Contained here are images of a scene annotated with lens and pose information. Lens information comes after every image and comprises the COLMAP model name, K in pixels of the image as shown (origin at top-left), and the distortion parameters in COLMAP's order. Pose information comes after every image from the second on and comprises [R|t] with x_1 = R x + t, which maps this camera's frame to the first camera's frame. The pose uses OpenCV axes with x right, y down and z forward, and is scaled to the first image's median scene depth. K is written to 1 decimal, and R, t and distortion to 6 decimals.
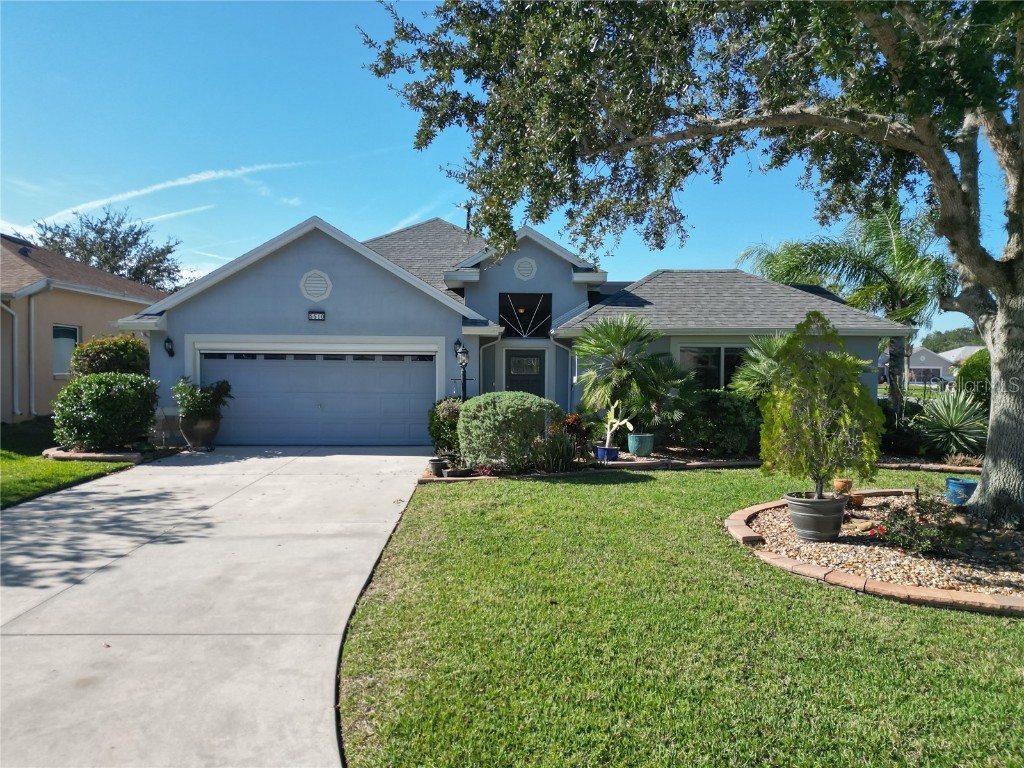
lens RADIAL K [[723.0, 0, 514.3], [0, 723.0, 390.4], [0, 0, 1]] dist [0.057473, -0.039592]
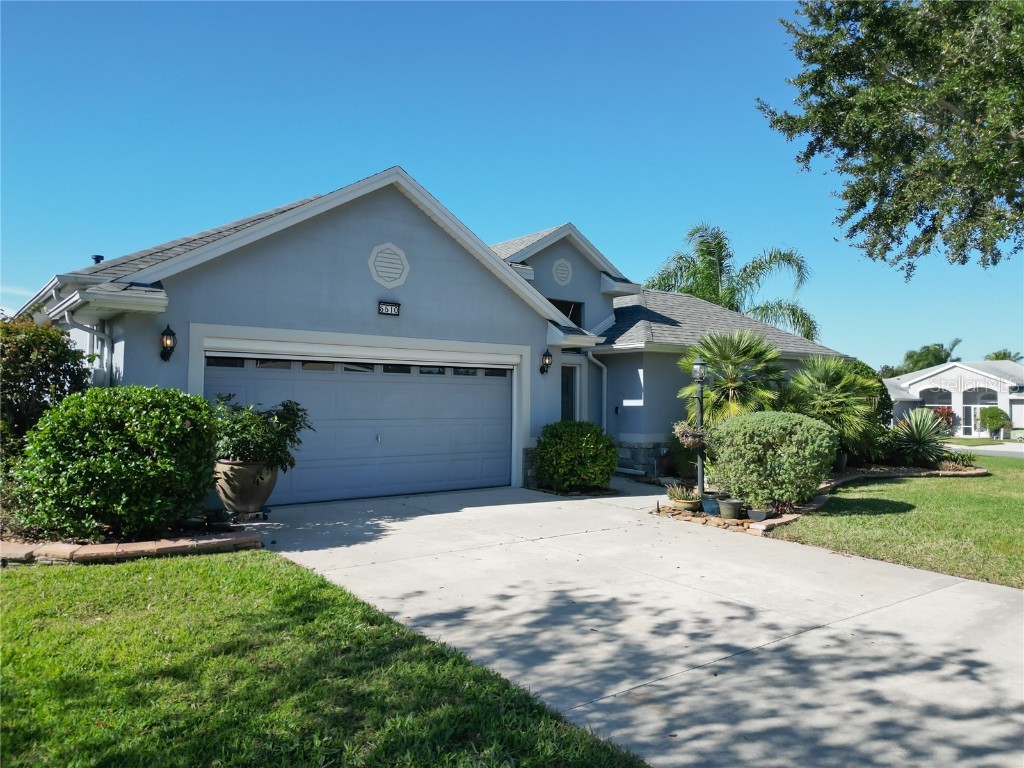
lens RADIAL K [[725.4, 0, 497.8], [0, 725.4, 384.2], [0, 0, 1]] dist [0.030280, -0.002163]
pose [[0.815906, 0.013887, 0.578018, -0.636254], [0.013590, 0.998975, -0.043183, 0.001654], [-0.578025, 0.043088, 0.814881, 0.404127]]
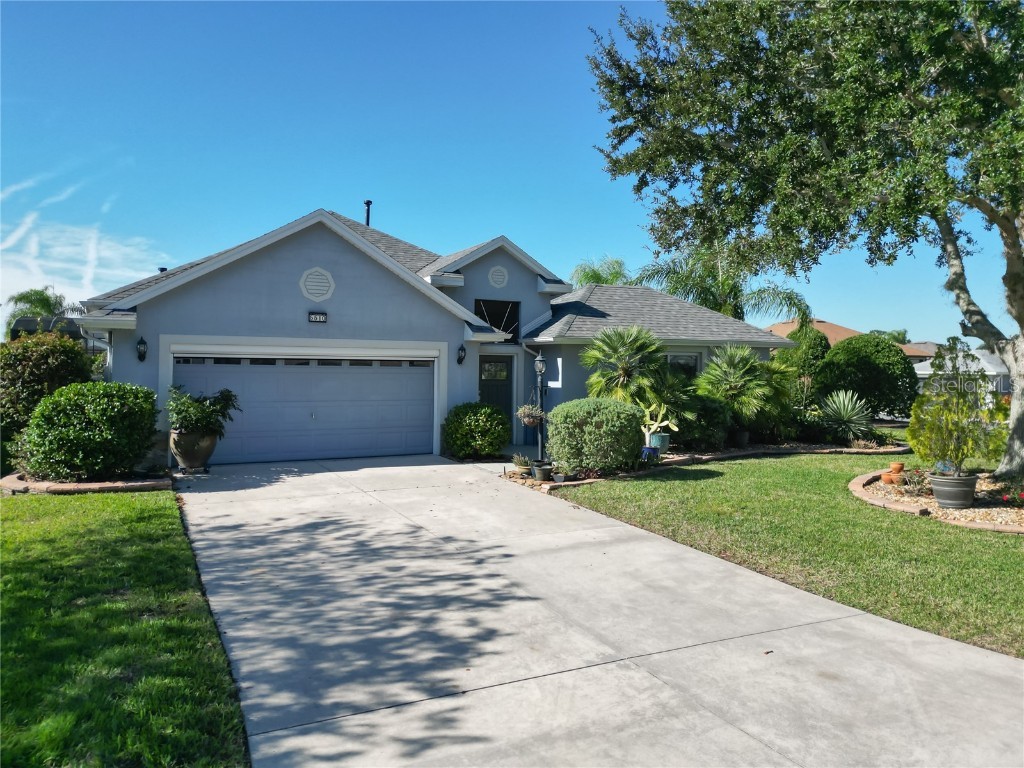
lens RADIAL K [[730.0, 0, 506.9], [0, 730.0, 381.3], [0, 0, 1]] dist [0.052208, -0.072620]
pose [[0.904605, -0.005541, 0.426215, -0.486727], [0.010274, 0.999908, -0.008805, -0.012355], [-0.426128, 0.012344, 0.904579, 0.067648]]
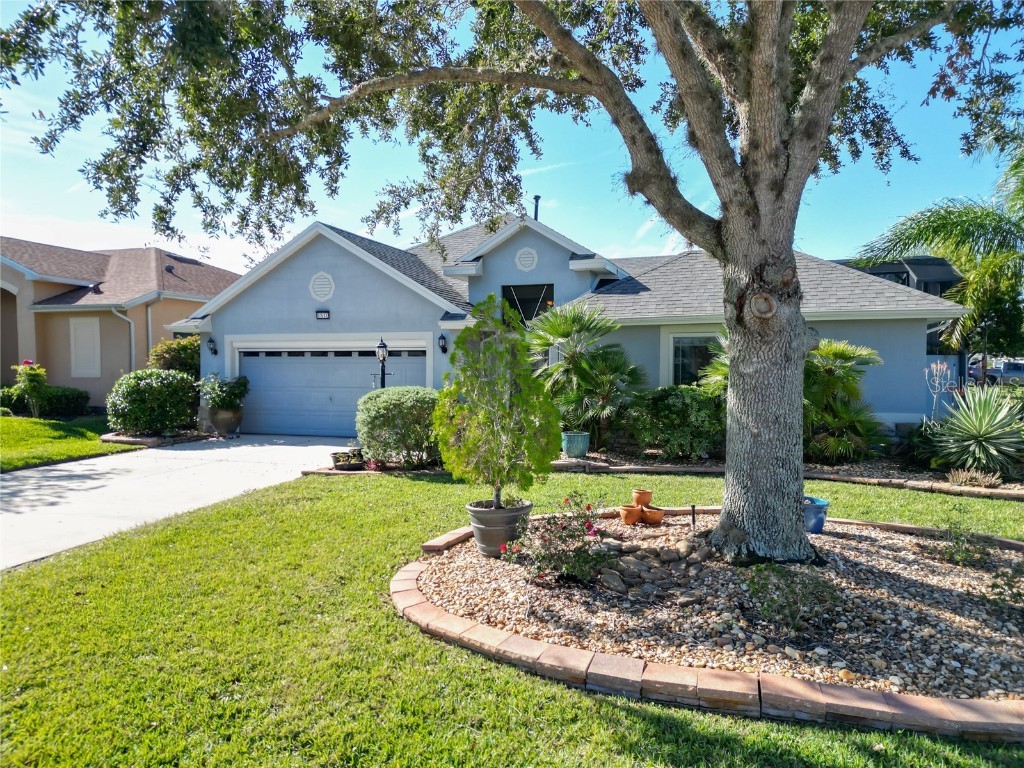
lens RADIAL K [[723.0, 0, 514.3], [0, 723.0, 390.4], [0, 0, 1]] dist [0.057473, -0.039592]
pose [[0.937317, 0.005634, -0.348432, 0.393105], [-0.003579, 0.999972, 0.006543, 0.000149], [0.348460, -0.004886, 0.937311, 0.105134]]
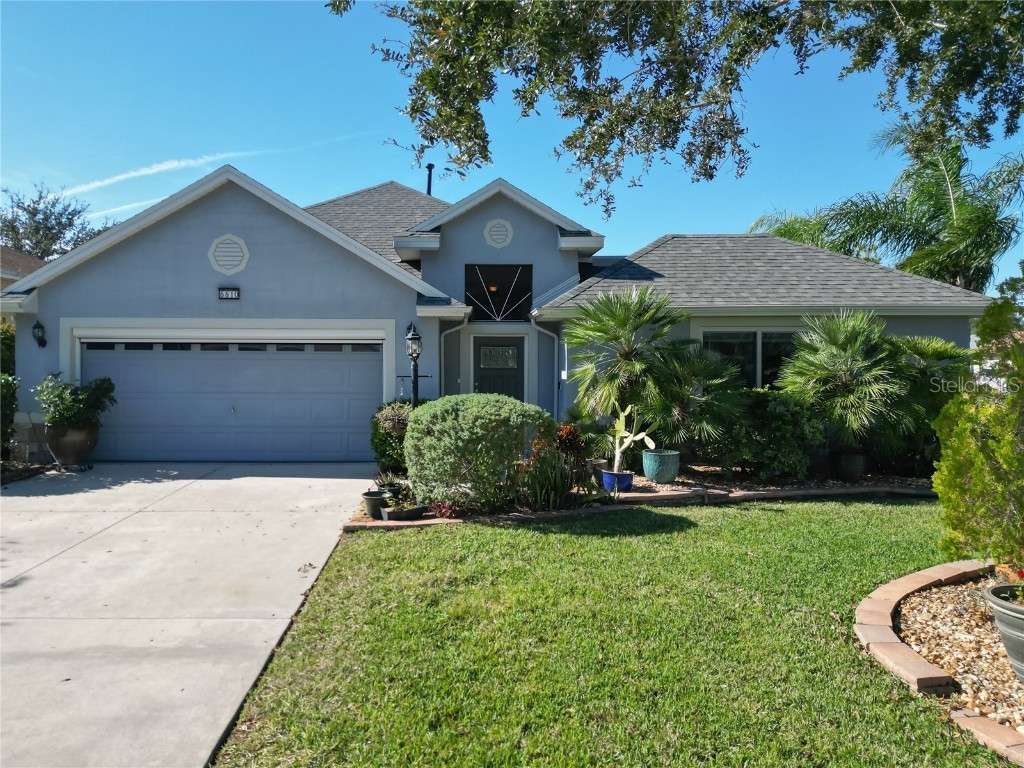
lens RADIAL K [[741.4, 0, 463.7], [0, 741.4, 356.4], [0, 0, 1]] dist [0.041668, -0.000861]
pose [[0.999620, -0.002714, -0.027432, -0.001002], [0.001763, 0.999400, -0.034604, -0.008362], [0.027509, 0.034542, 0.999025, 0.234395]]
